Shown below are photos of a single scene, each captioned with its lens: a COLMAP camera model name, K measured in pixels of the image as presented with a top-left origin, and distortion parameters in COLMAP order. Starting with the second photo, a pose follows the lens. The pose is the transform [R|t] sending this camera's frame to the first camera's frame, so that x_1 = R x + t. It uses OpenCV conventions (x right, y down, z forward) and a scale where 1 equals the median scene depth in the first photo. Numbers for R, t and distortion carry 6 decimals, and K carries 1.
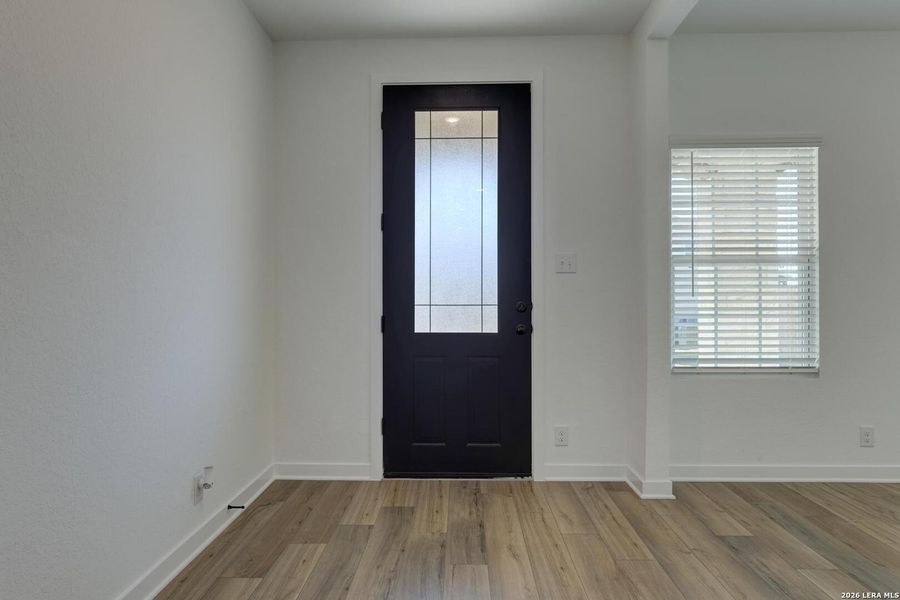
lens RADIAL K [[550.1, 0, 476.3], [0, 550.1, 298.8], [0, 0, 1]] dist [-0.003345, -0.001839]
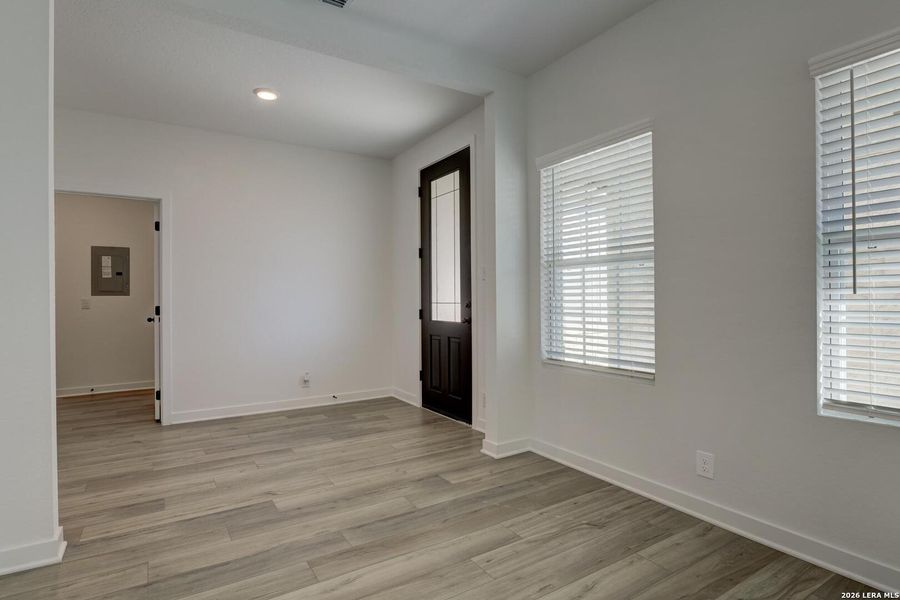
lens RADIAL K [[475.3, 0, 448.1], [0, 475.3, 298.3], [0, 0, 1]] dist [-0.002336, 0.000097]
pose [[0.543352, -0.004313, -0.839494, 1.094238], [0.028542, 0.999504, 0.013338, -0.021301], [0.839019, -0.031209, 0.543206, 0.289391]]
